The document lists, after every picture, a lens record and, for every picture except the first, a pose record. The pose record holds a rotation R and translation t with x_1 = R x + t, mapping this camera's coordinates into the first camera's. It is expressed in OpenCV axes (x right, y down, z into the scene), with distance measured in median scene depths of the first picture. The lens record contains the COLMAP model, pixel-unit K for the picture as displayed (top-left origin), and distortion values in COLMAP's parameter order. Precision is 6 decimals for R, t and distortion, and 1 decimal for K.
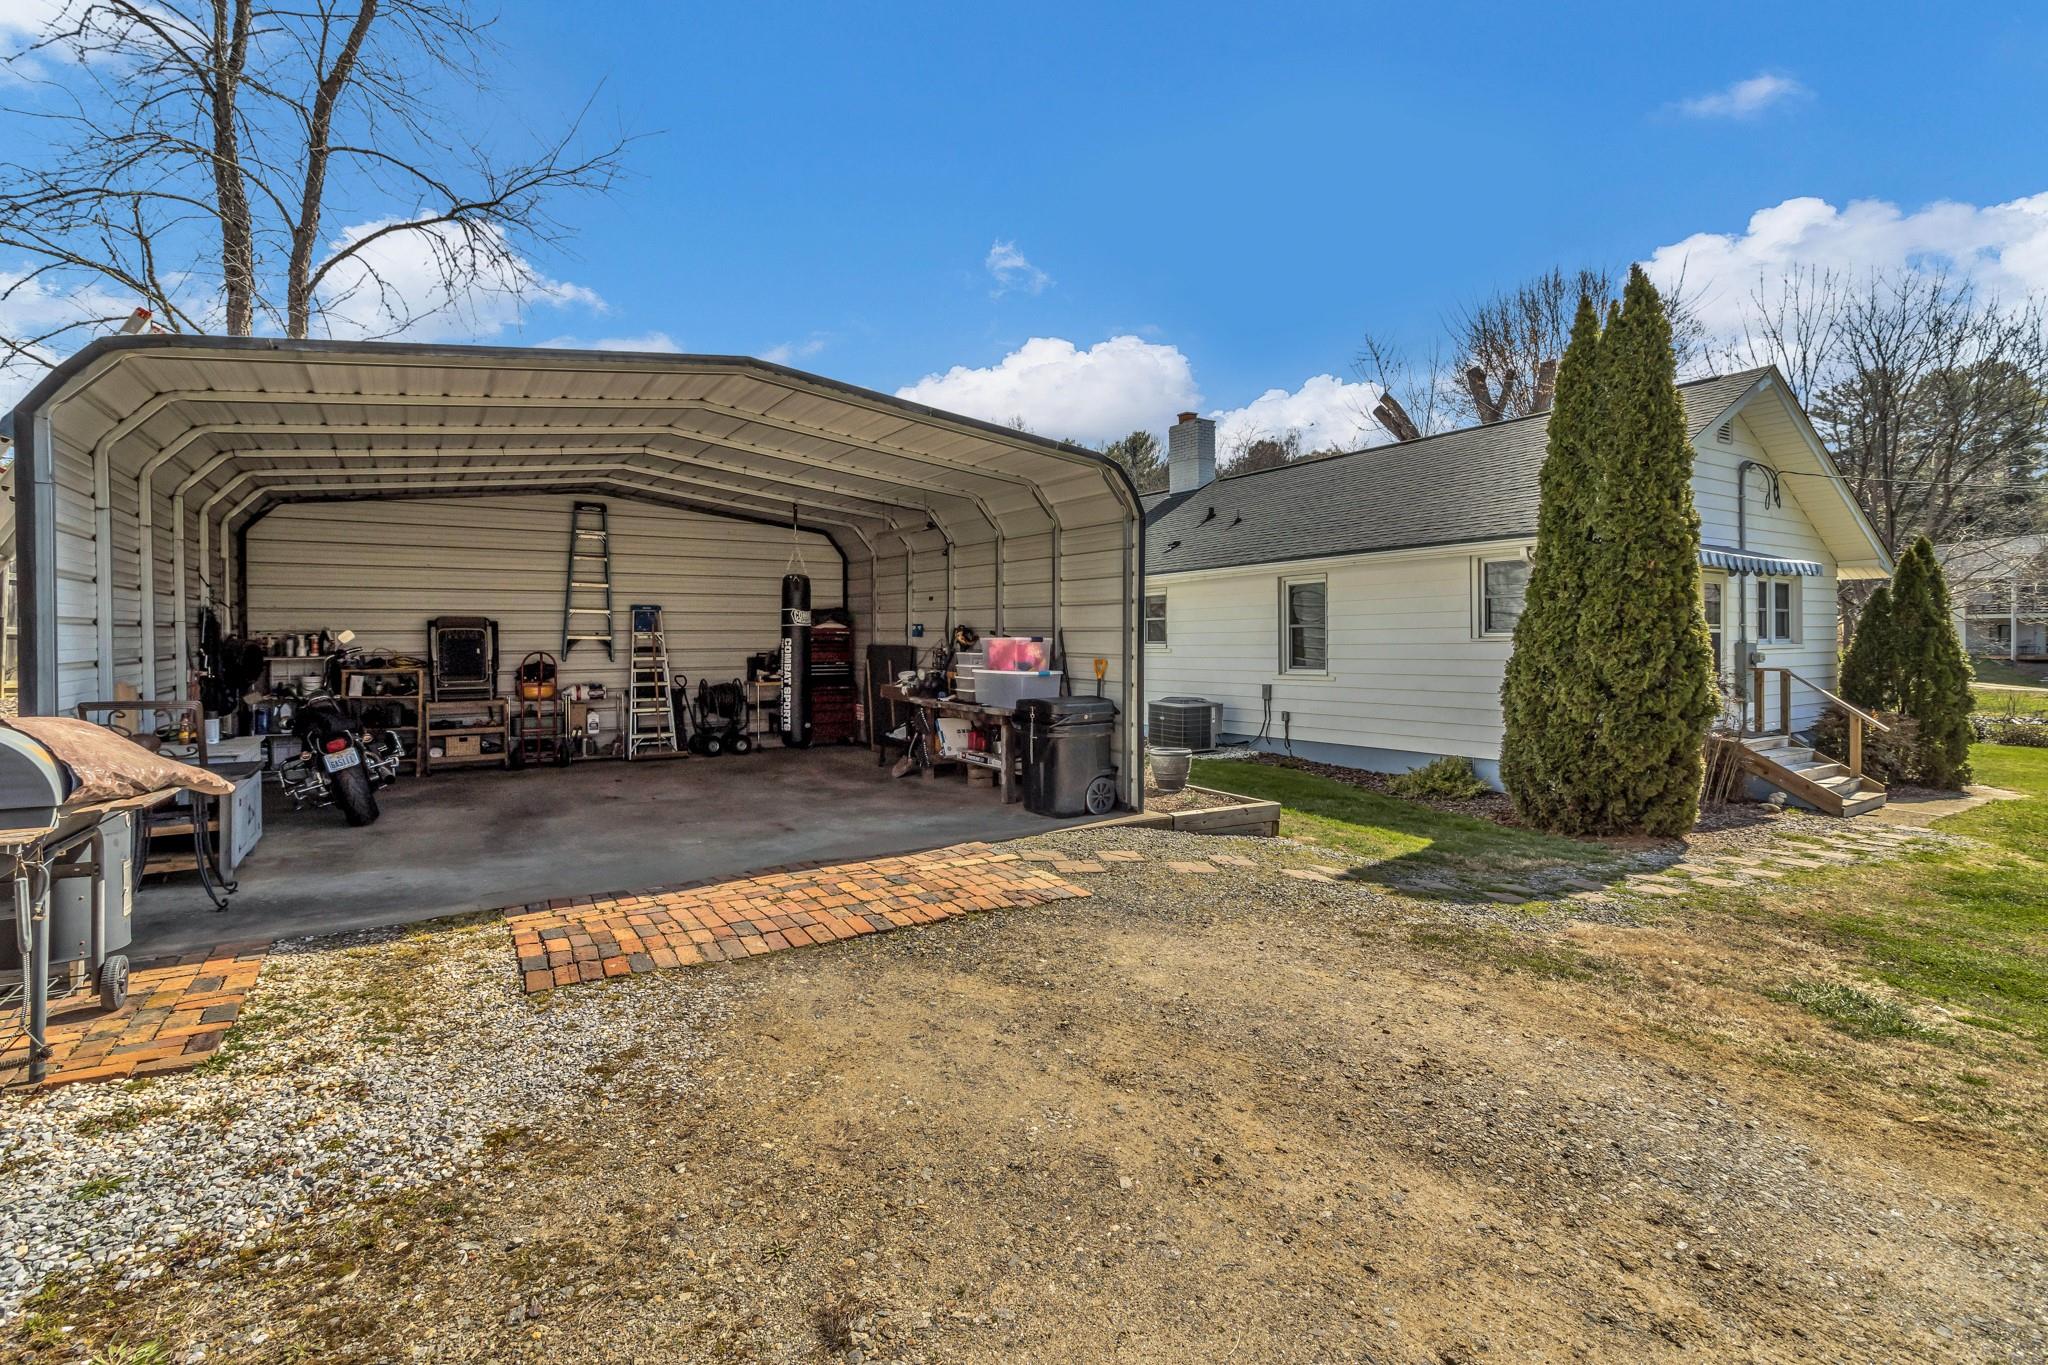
lens RADIAL K [[953.8, 0, 1021.8], [0, 953.8, 675.4], [0, 0, 1]] dist [0.001294, 0.000315]
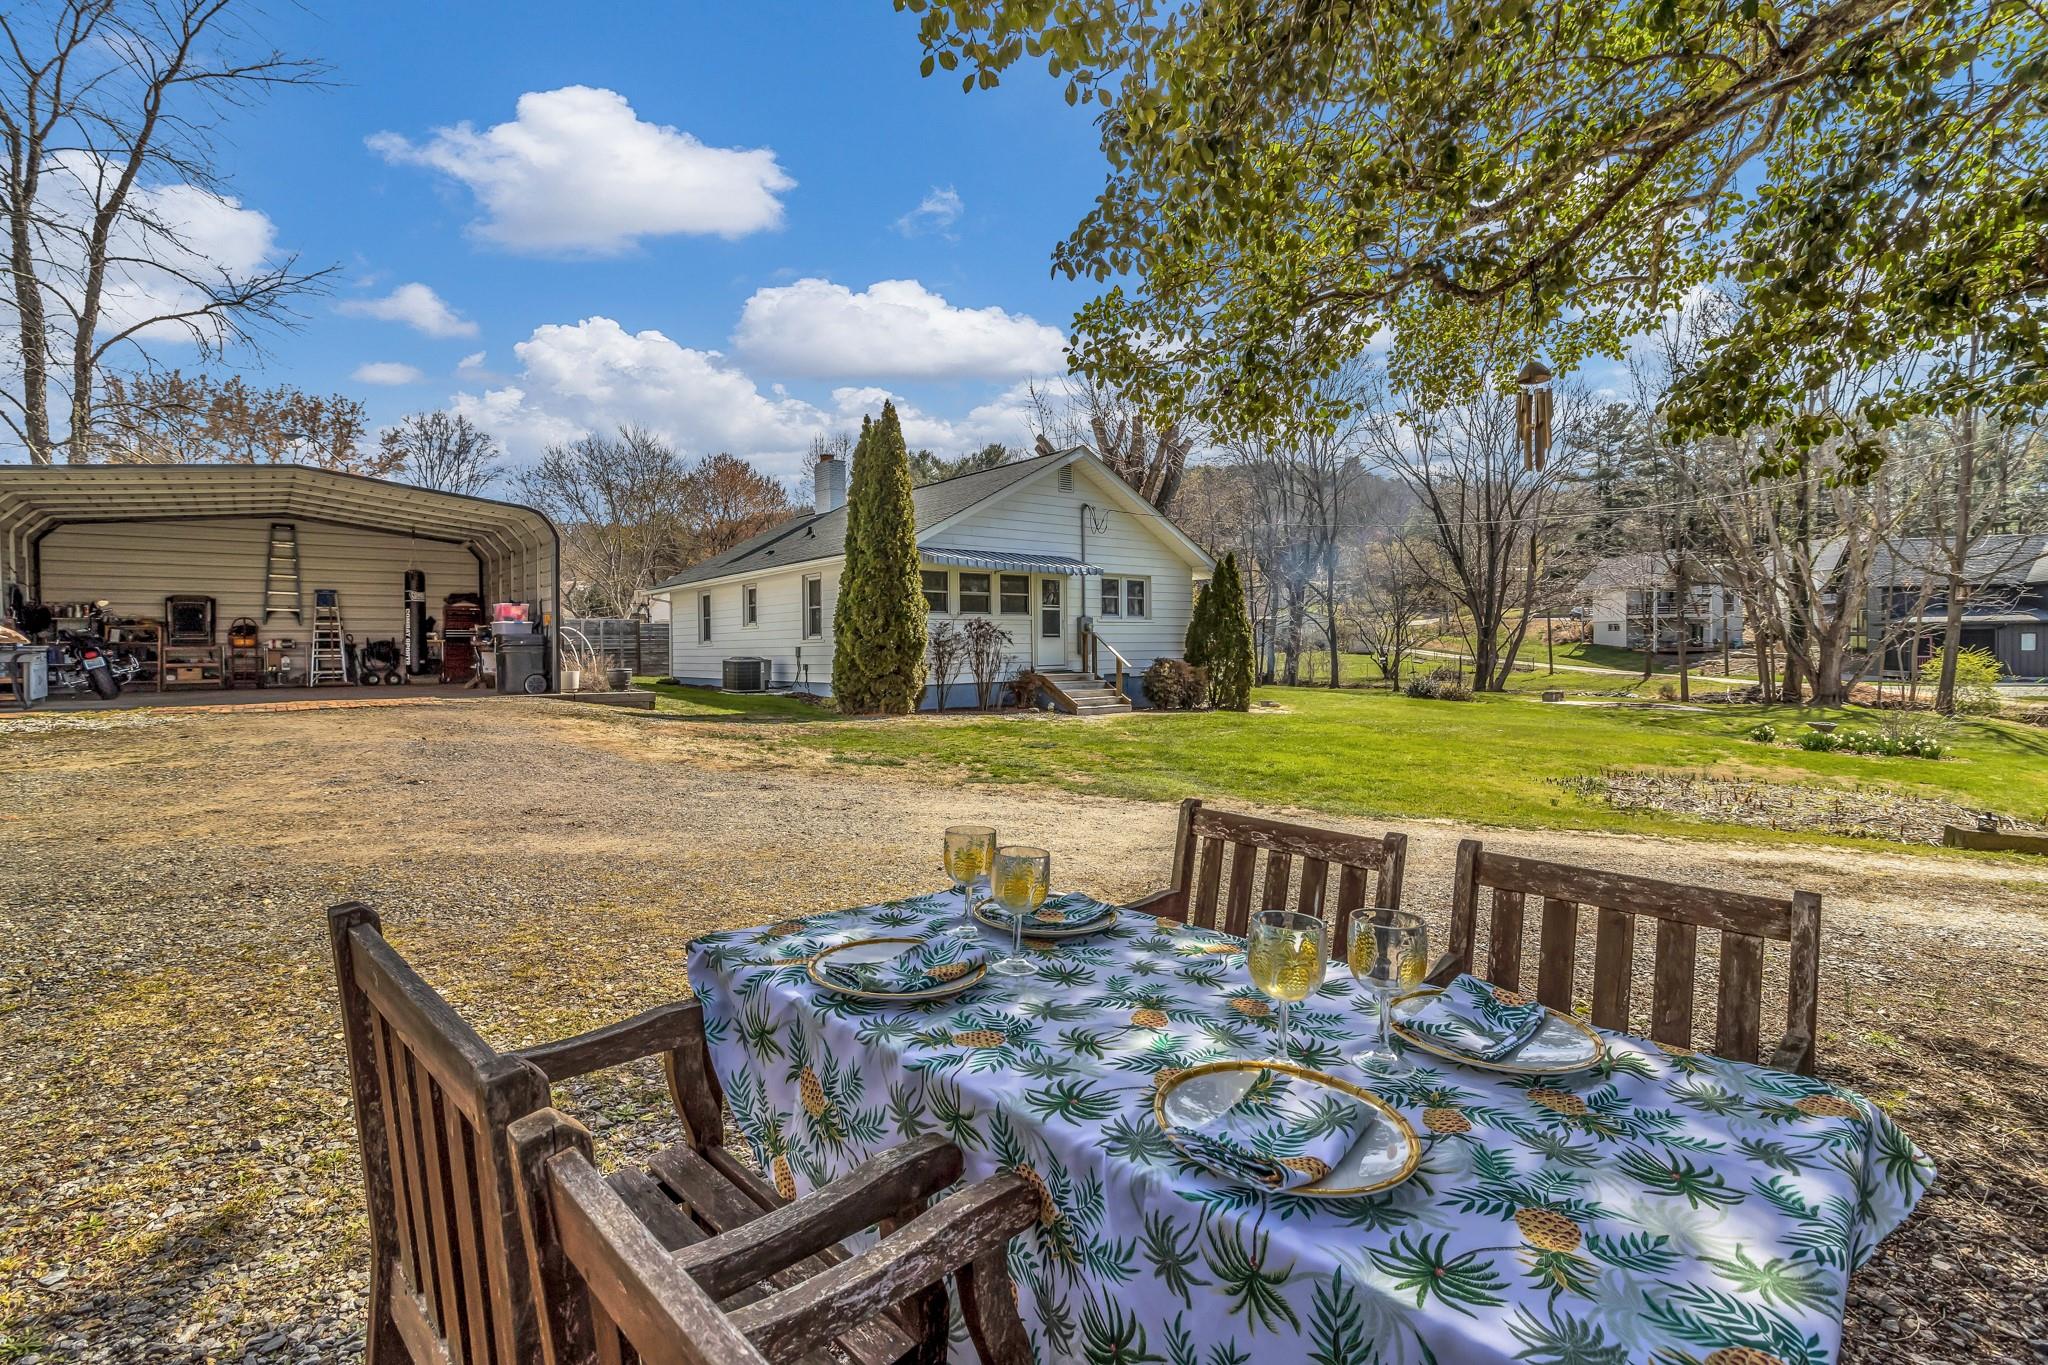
lens RADIAL K [[953.8, 0, 1026.3], [0, 953.8, 687.8], [0, 0, 1]] dist [0.001294, 0.000315]
pose [[0.993842, -0.008864, 0.110450, 0.605347], [0.008236, 0.999947, 0.006136, 0.091981], [-0.110499, -0.005188, 0.993863, -0.720813]]
